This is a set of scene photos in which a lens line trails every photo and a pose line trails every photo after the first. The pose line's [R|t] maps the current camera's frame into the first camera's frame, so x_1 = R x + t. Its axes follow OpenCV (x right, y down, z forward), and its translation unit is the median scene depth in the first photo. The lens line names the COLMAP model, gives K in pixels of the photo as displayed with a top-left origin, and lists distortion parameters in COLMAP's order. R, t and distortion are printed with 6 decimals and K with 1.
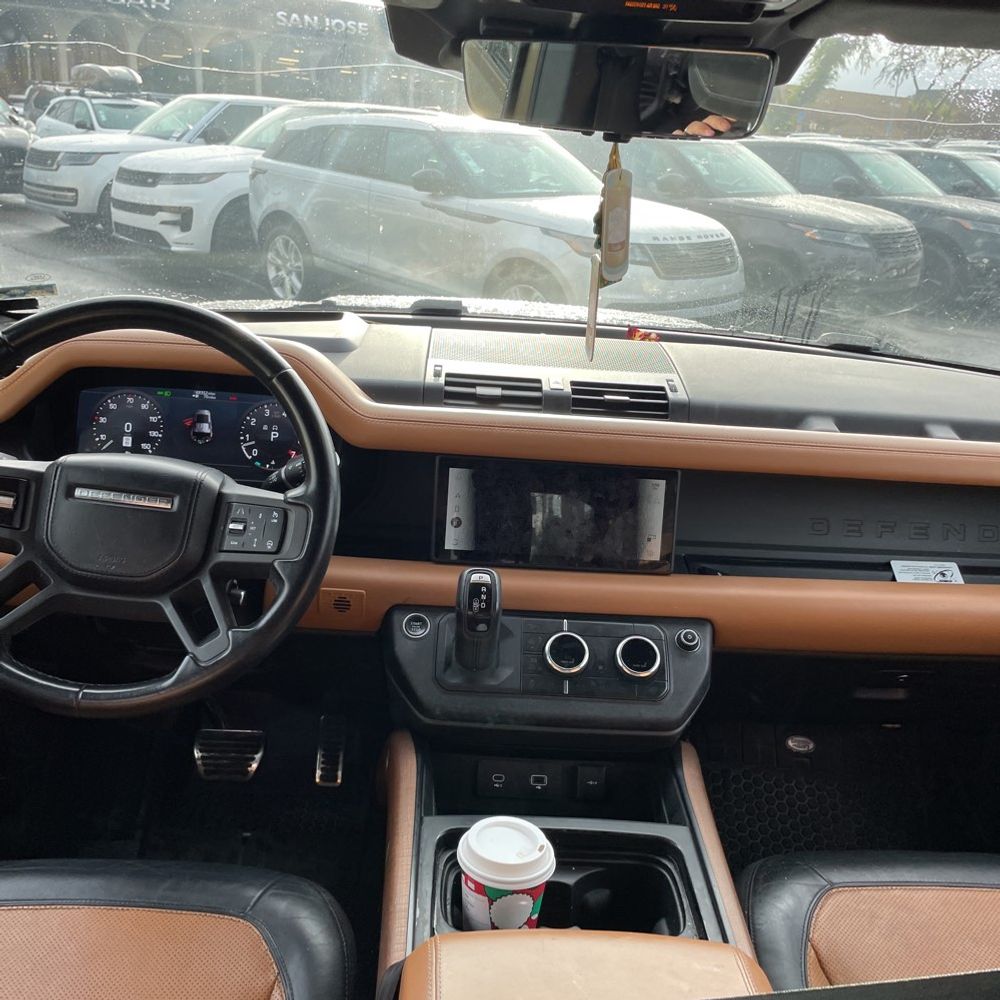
lens RADIAL K [[988.0, 0, 500.0], [0, 988.0, 500.0], [0, 0, 1]] dist [0.098621, -0.132464]
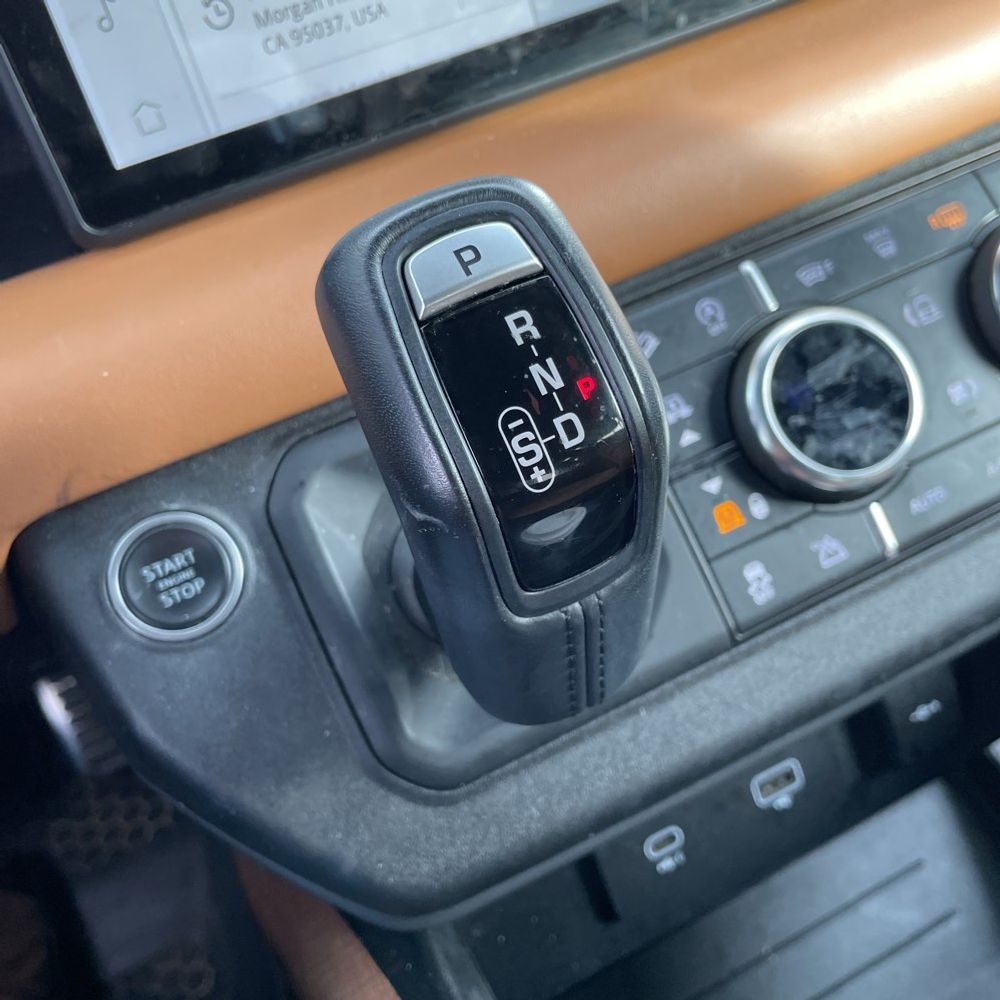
lens RADIAL K [[988.0, 0, 500.0], [0, 988.0, 500.0], [0, 0, 1]] dist [0.098621, -0.132464]
pose [[0.884322, -0.433433, 0.173525, -0.053974], [0.320478, 0.833817, 0.449492, 0.041106], [-0.339512, -0.341885, 0.876268, 0.793413]]
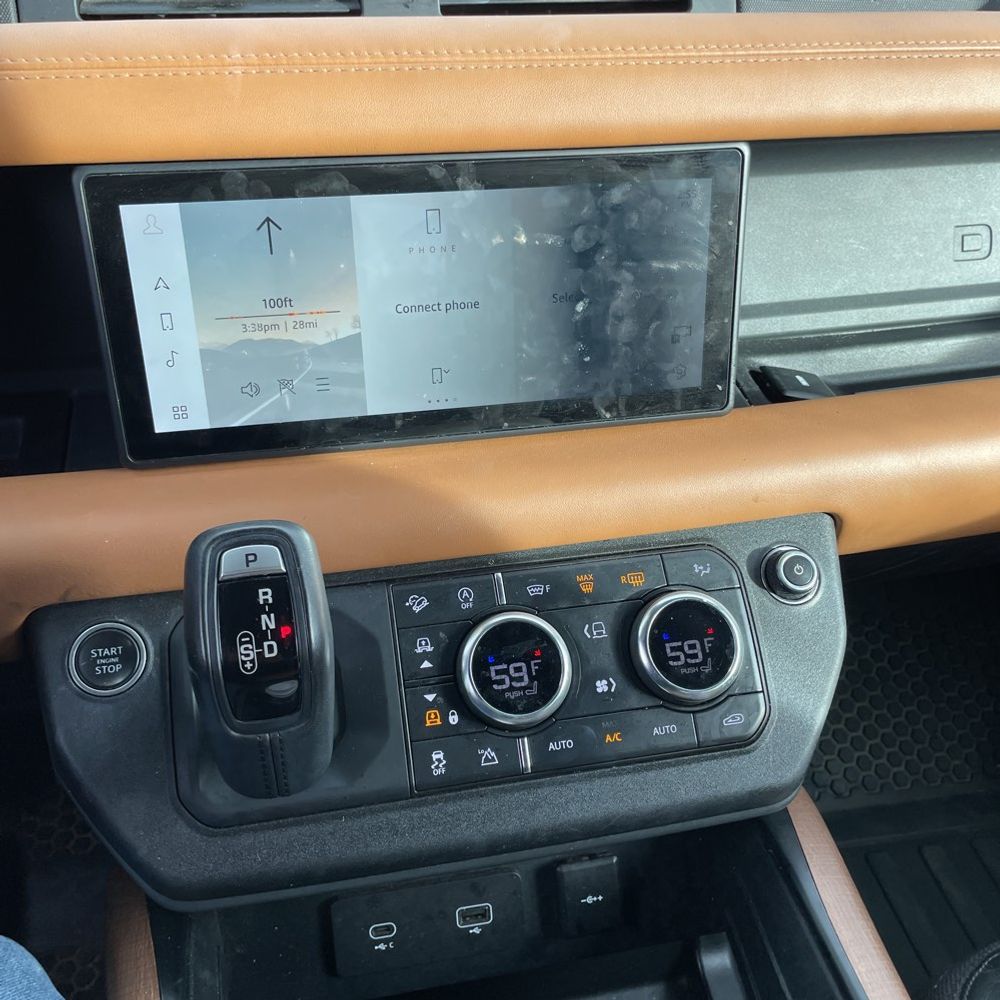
lens RADIAL K [[988.0, 0, 500.0], [0, 988.0, 500.0], [0, 0, 1]] dist [0.098621, -0.132464]
pose [[0.981315, -0.144012, 0.127595, 0.020123], [0.100609, 0.949338, 0.297717, -0.026146], [-0.164005, -0.279317, 0.946089, 0.633379]]
